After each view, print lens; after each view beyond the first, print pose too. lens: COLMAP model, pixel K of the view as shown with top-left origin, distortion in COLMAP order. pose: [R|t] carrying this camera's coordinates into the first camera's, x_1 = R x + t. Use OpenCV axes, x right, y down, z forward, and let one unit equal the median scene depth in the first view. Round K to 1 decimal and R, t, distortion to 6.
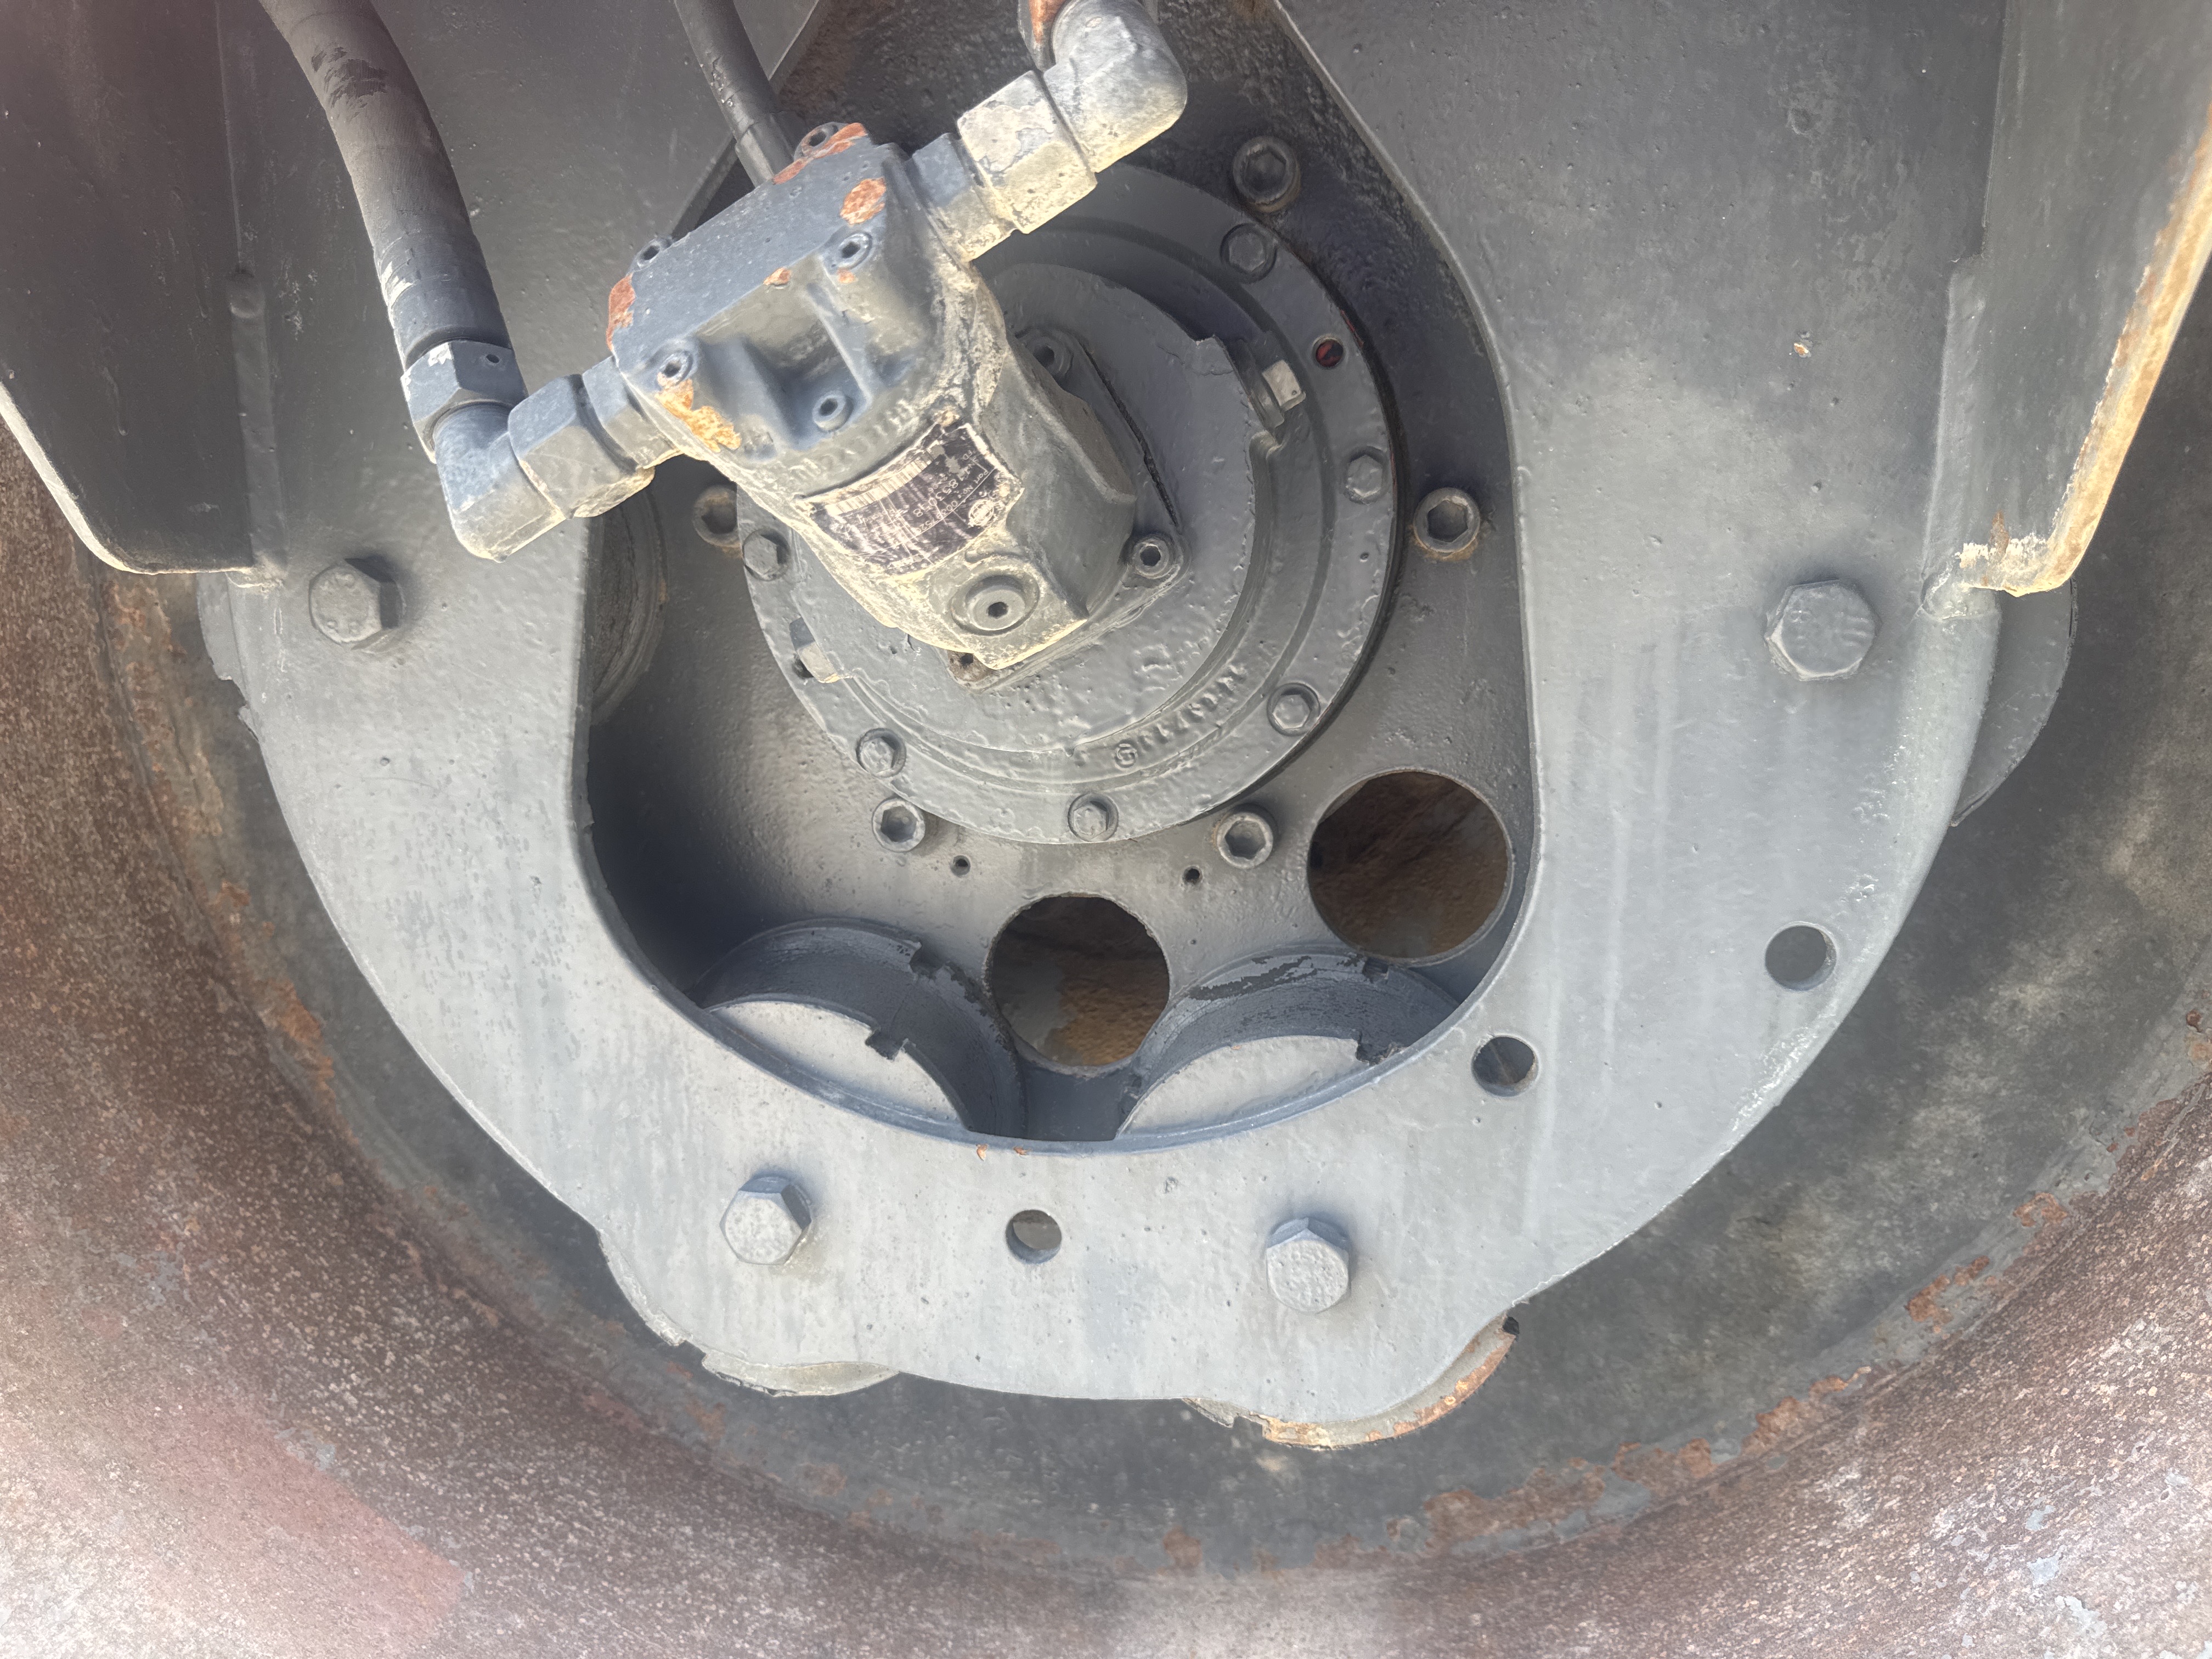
lens RADIAL K [[1618.2, 0, 1096.2], [0, 1618.2, 835.7], [0, 0, 1]] dist [-0.001517, -0.067844]
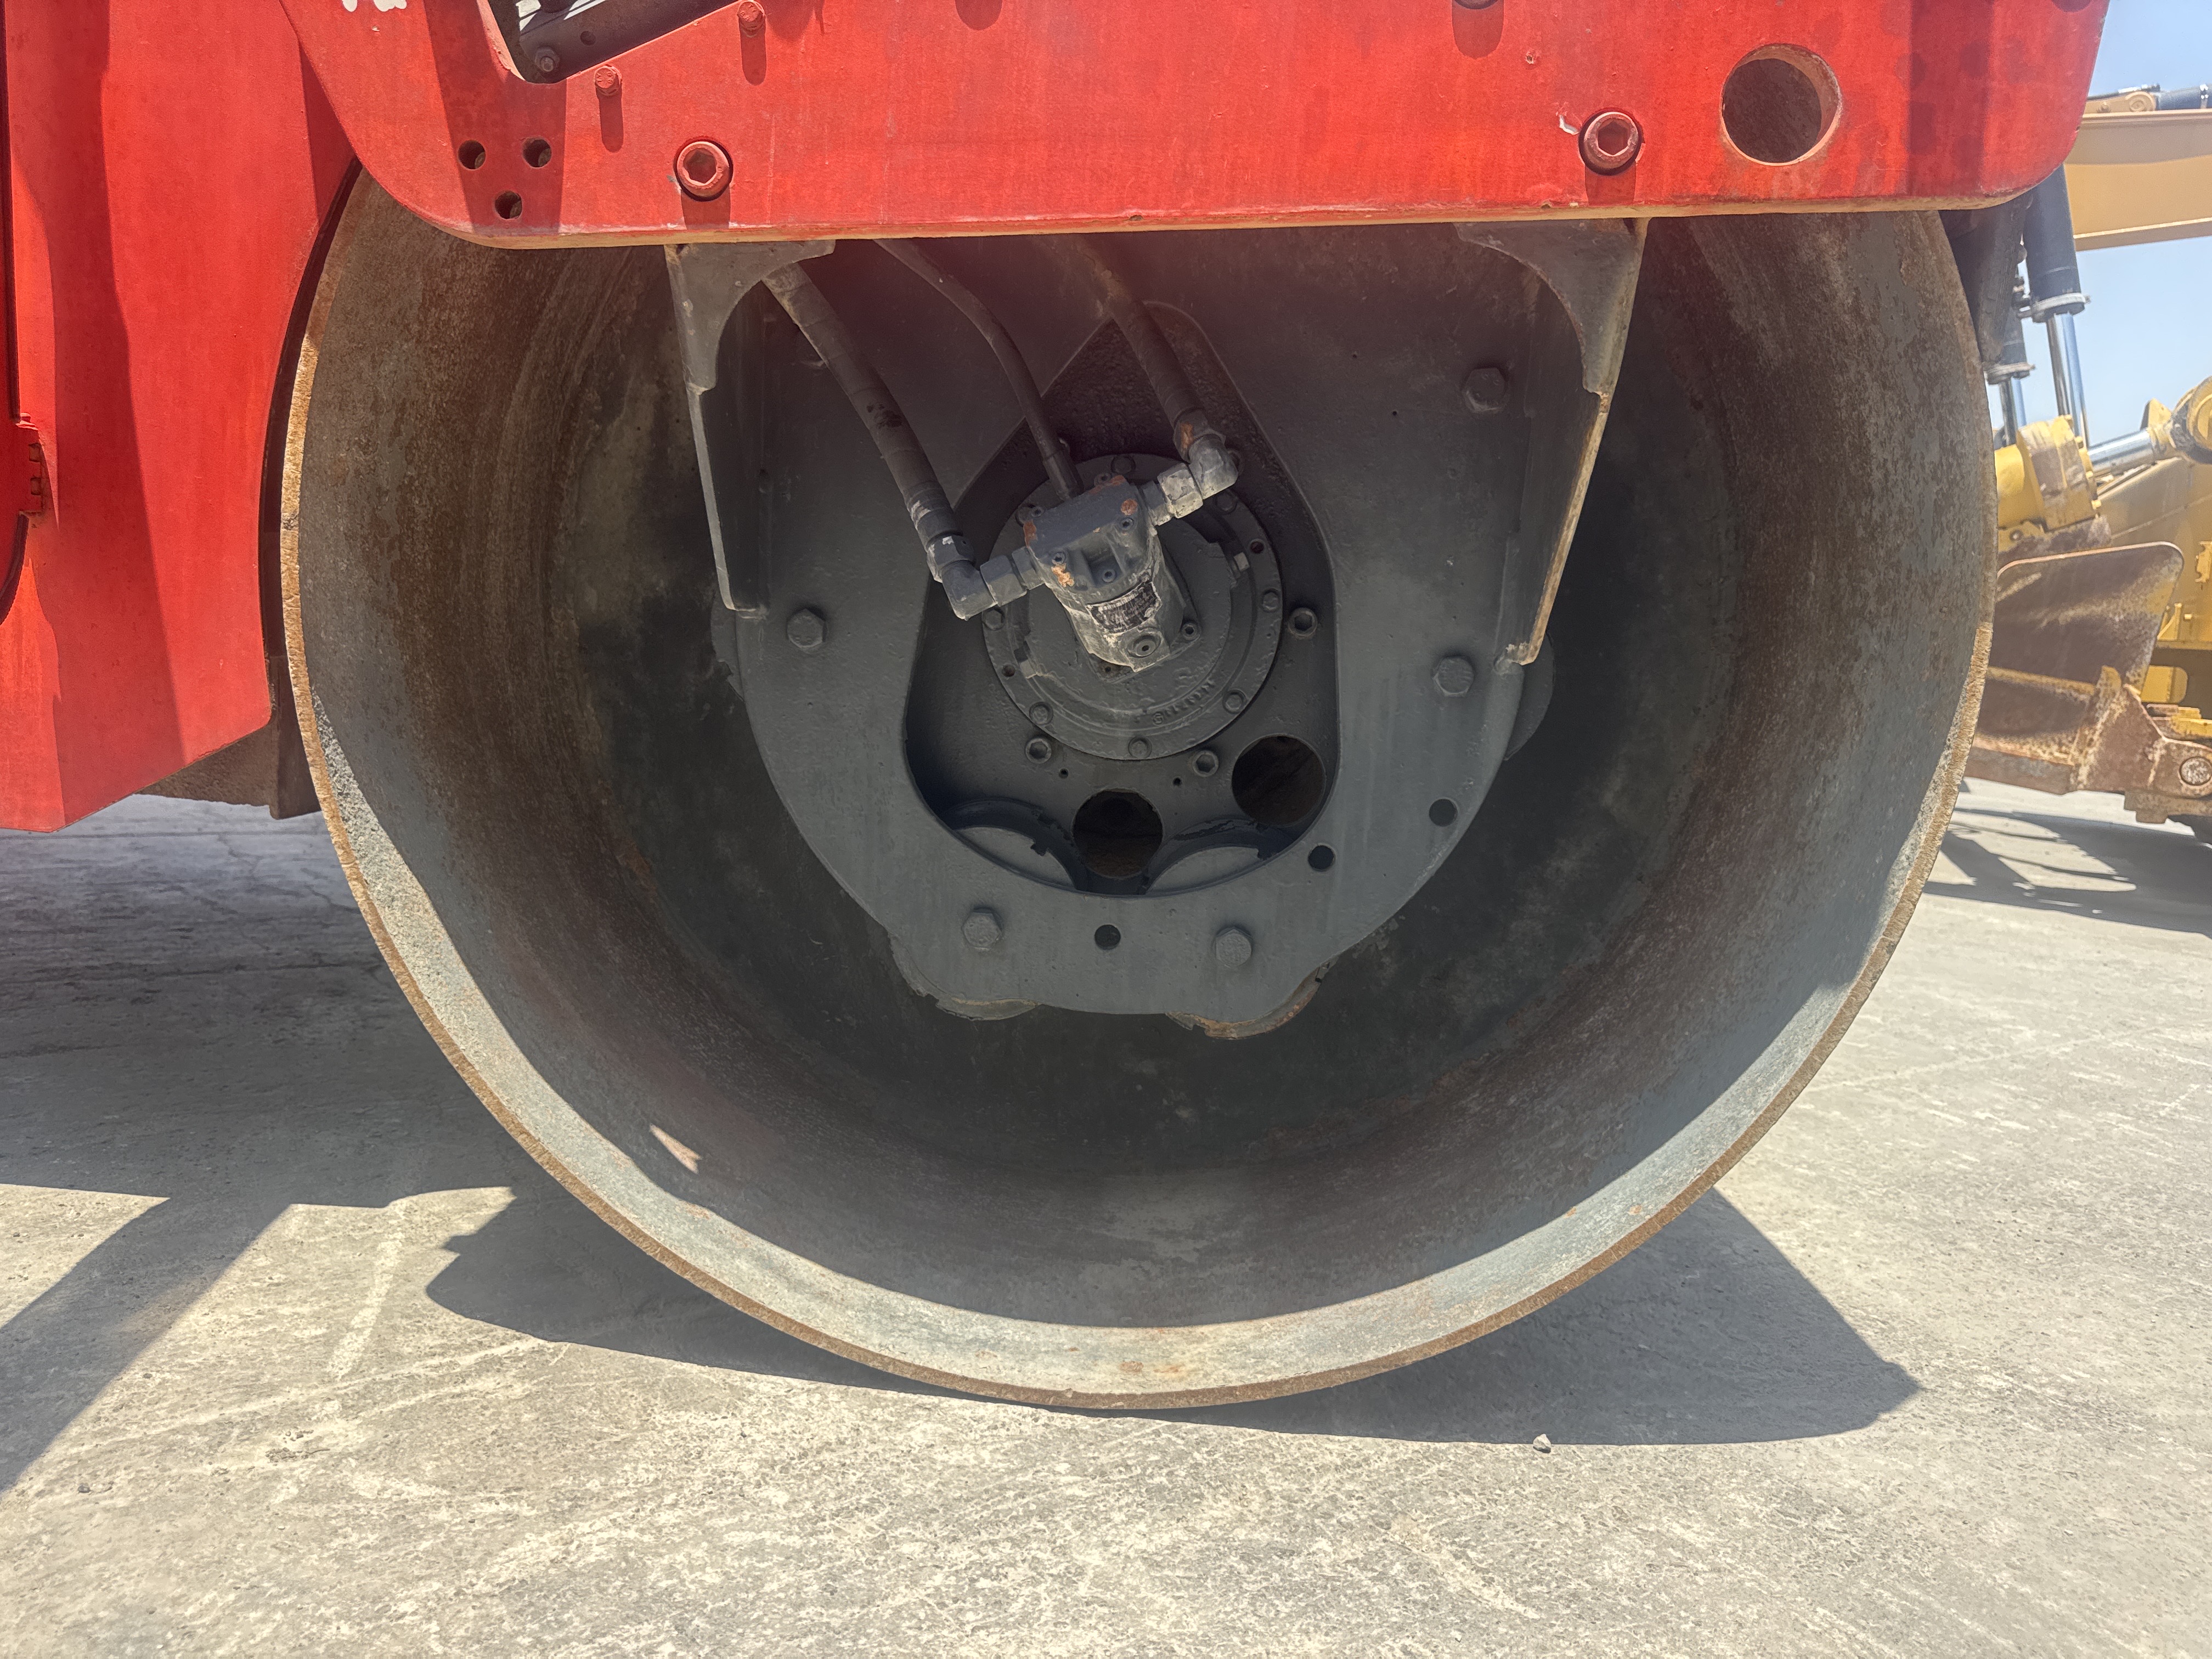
lens RADIAL K [[1609.7, 0, 1108.2], [0, 1609.7, 858.0], [0, 0, 1]] dist [0.002457, -0.015568]
pose [[0.988662, 0.038352, 0.145180, -0.356651], [-0.035322, 0.999102, -0.023392, 0.192091], [-0.145947, 0.017999, 0.989129, -1.148178]]
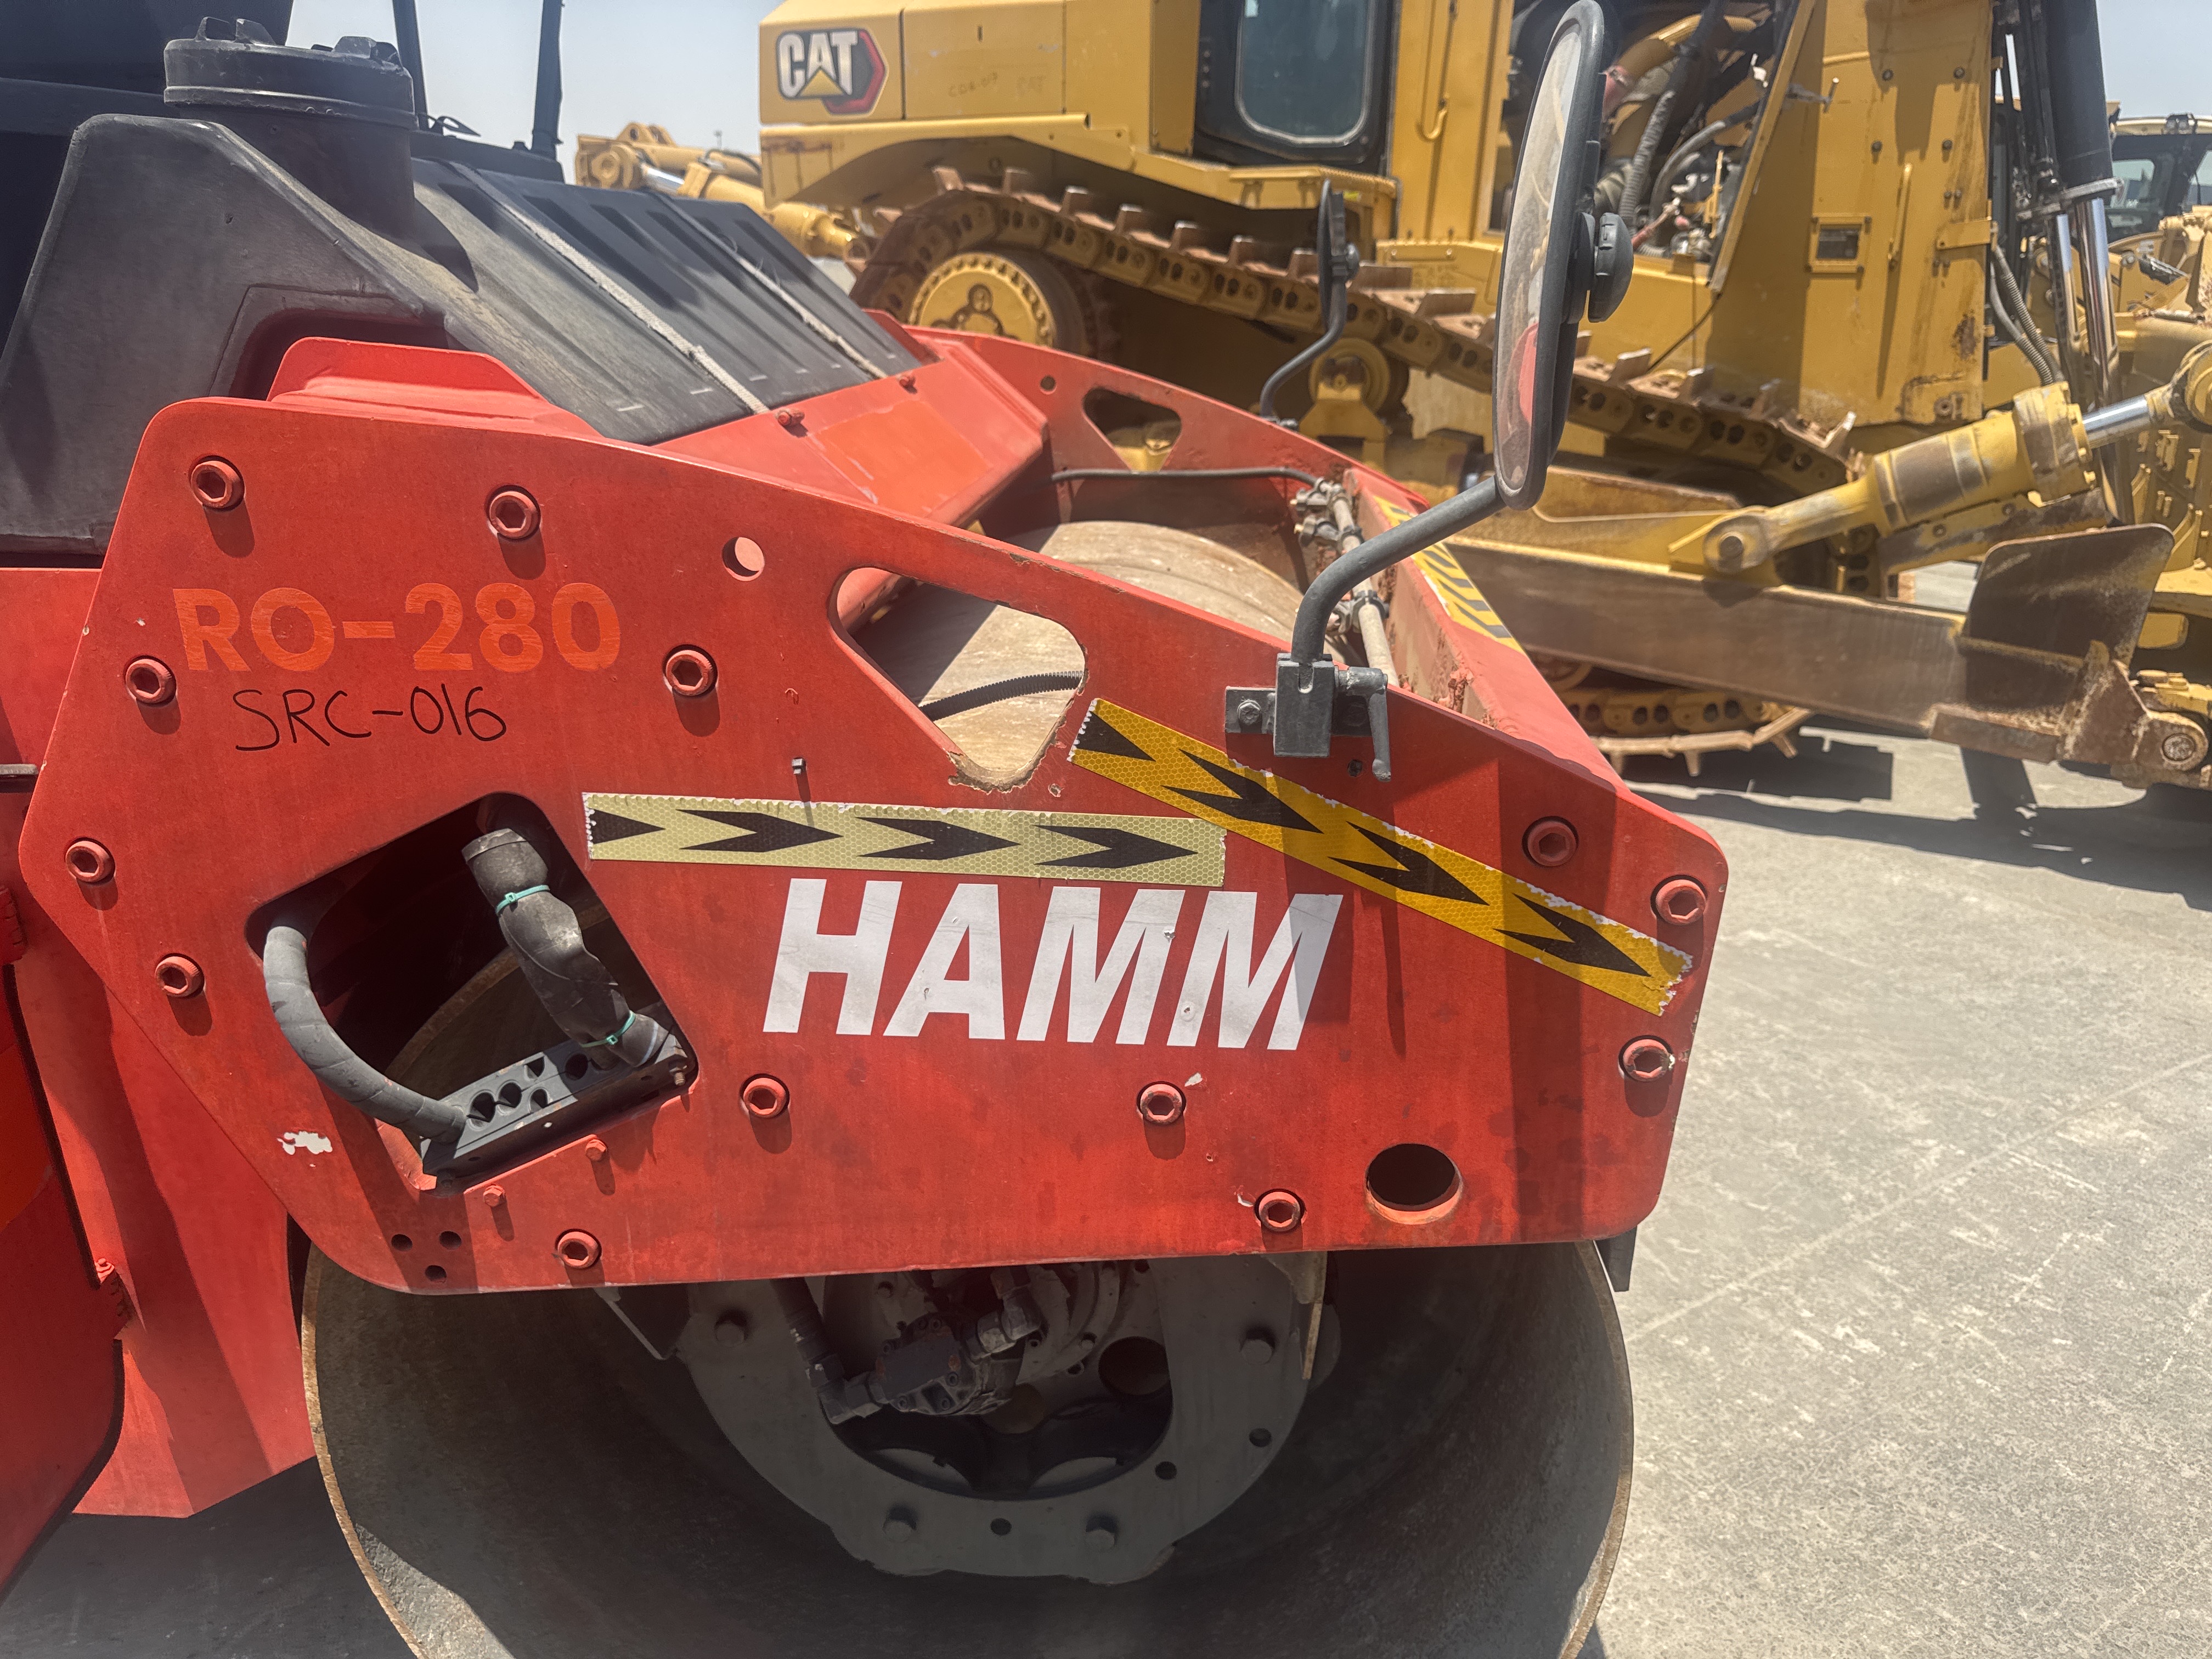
lens RADIAL K [[1616.7, 0, 1119.6], [0, 1616.7, 852.6], [0, 0, 1]] dist [-0.007540, 0.000187]
pose [[0.994493, -0.057710, 0.087485, -0.015187], [0.042147, 0.984489, 0.170308, -1.326802], [-0.095956, -0.165683, 0.981500, -1.520277]]
